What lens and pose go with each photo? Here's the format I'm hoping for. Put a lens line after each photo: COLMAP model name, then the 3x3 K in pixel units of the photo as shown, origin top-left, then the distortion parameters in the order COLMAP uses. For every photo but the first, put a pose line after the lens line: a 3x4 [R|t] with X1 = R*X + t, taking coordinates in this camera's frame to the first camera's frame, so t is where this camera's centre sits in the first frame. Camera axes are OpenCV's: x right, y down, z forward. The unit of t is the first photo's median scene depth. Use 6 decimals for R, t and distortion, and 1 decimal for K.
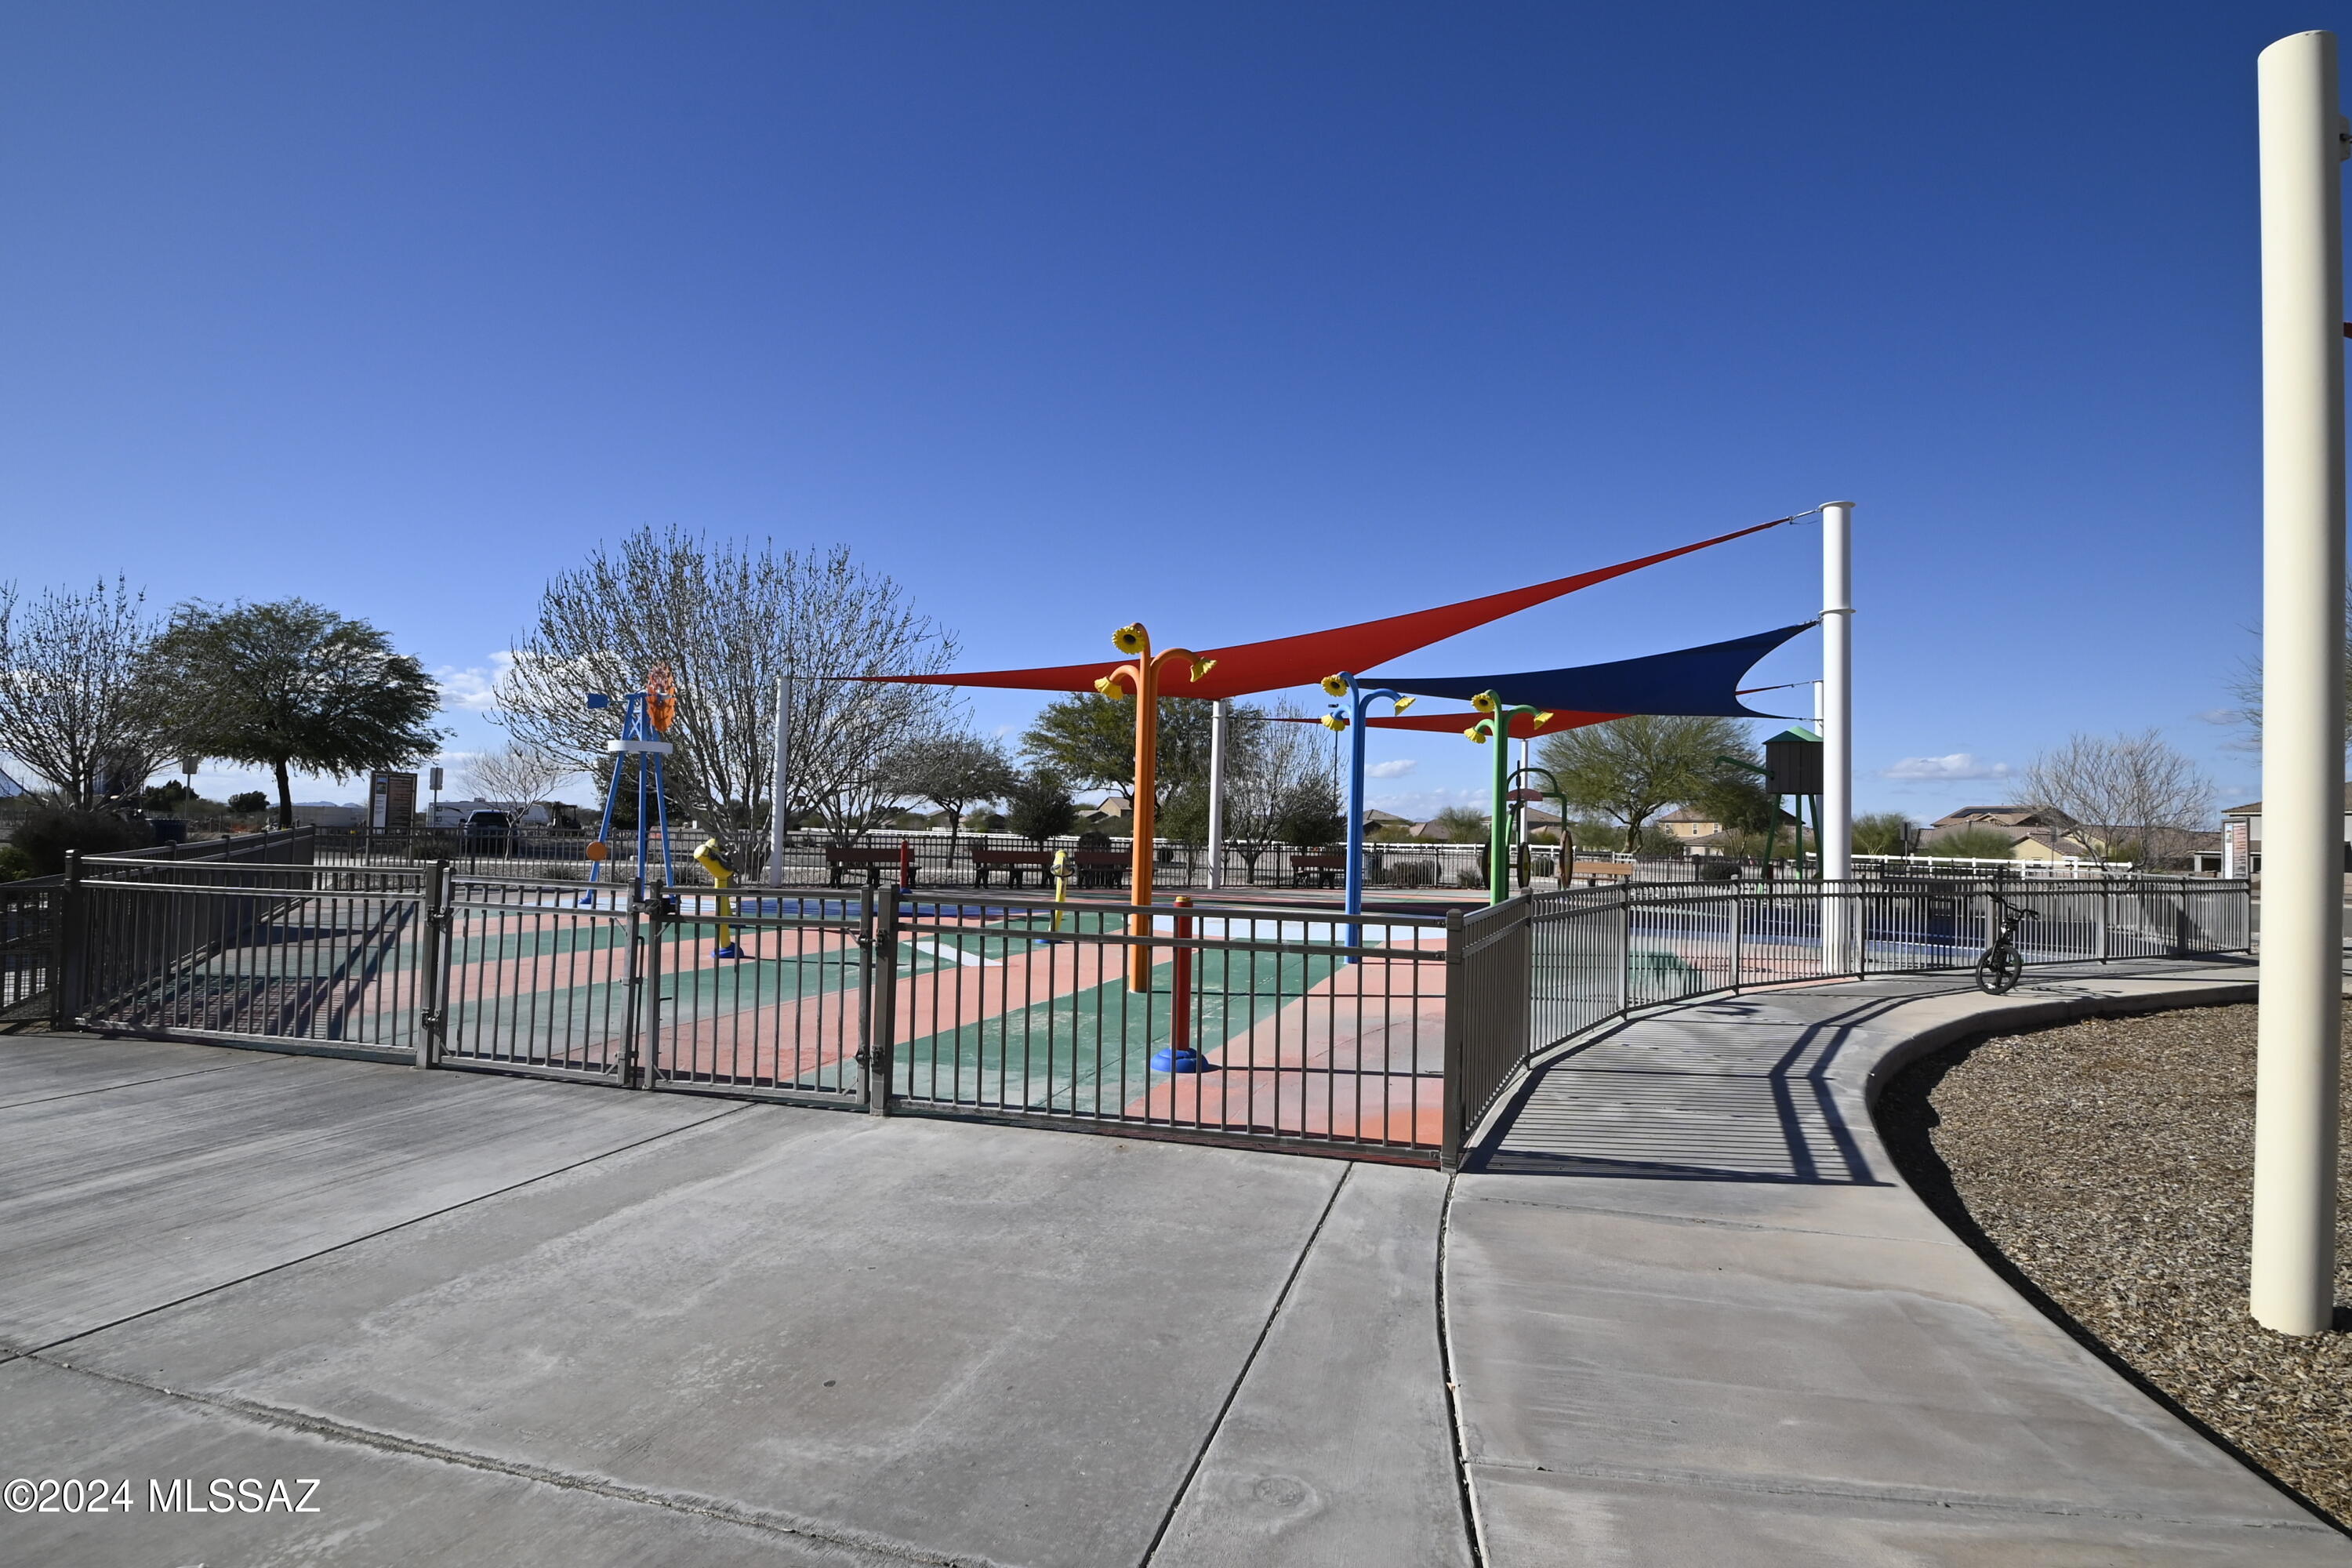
lens RADIAL K [[1214.1, 0, 1176.7], [0, 1214.1, 814.0], [0, 0, 1]] dist [0.000123, -0.000437]
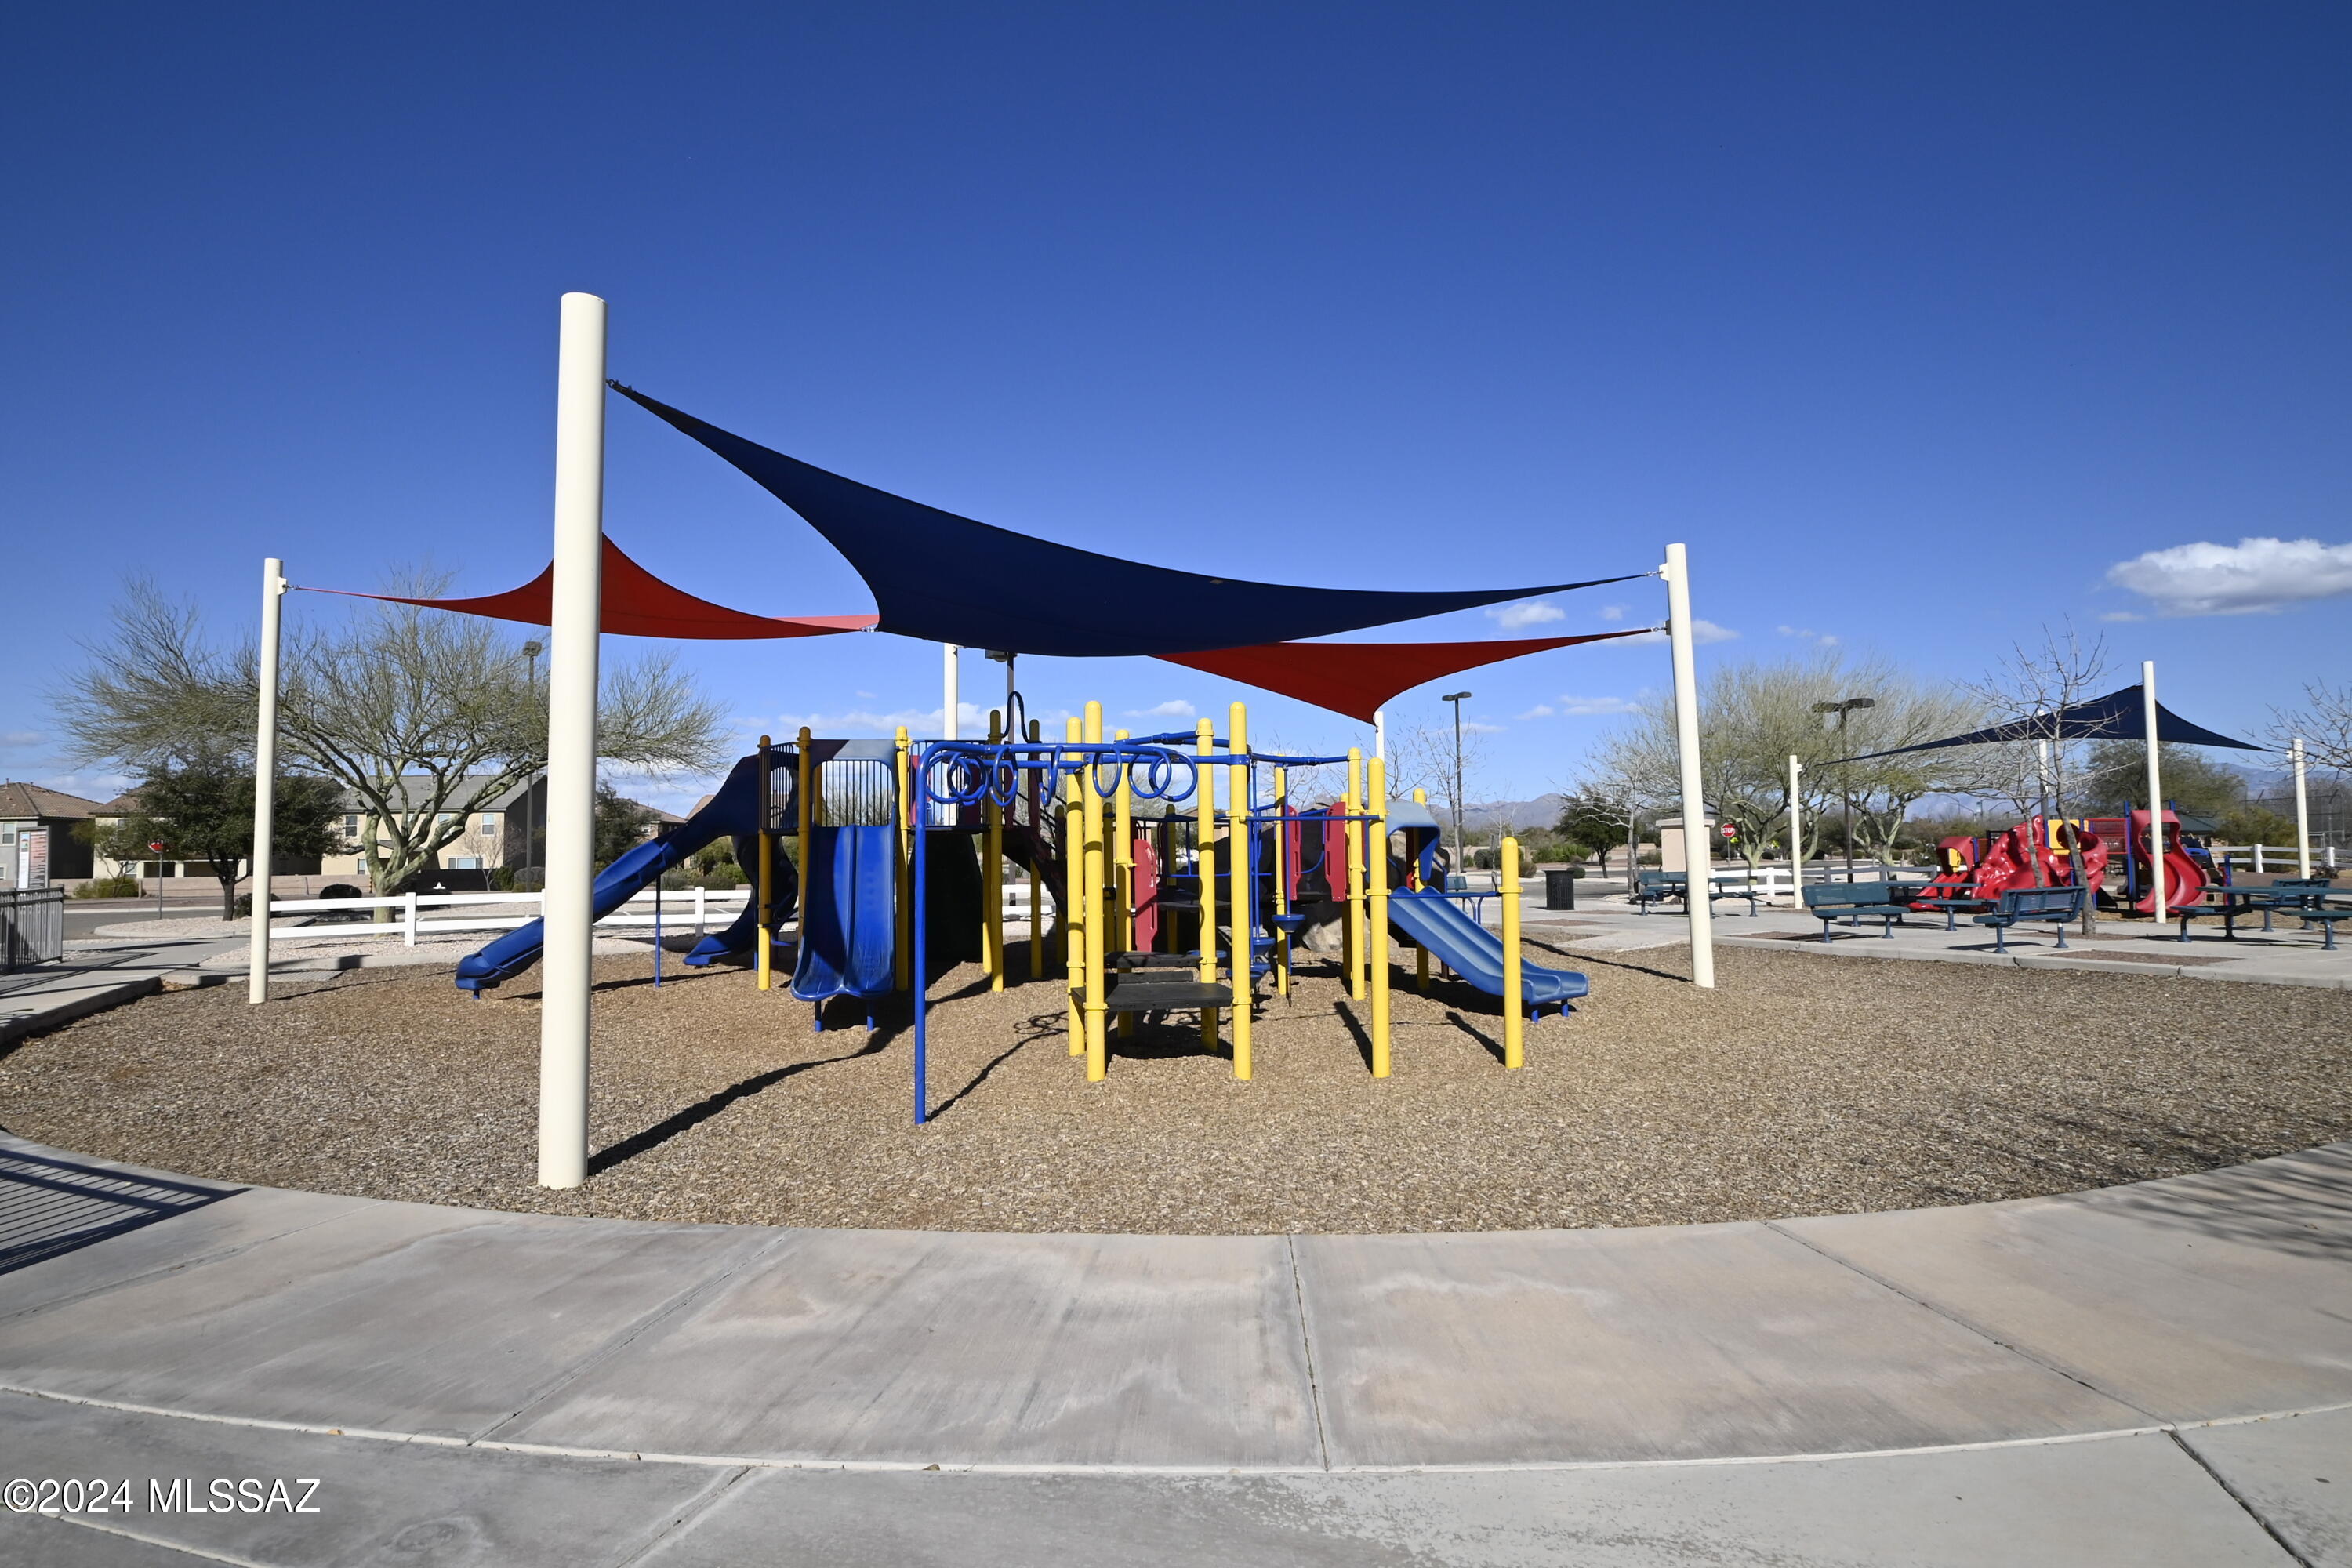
lens RADIAL K [[1214.1, 0, 1176.7], [0, 1214.1, 814.0], [0, 0, 1]] dist [0.000123, -0.000437]
pose [[0.045727, 0.009781, 0.998906, -0.129340], [-0.002916, 0.999949, -0.009658, -0.000890], [-0.998950, -0.002471, 0.045754, 0.055412]]
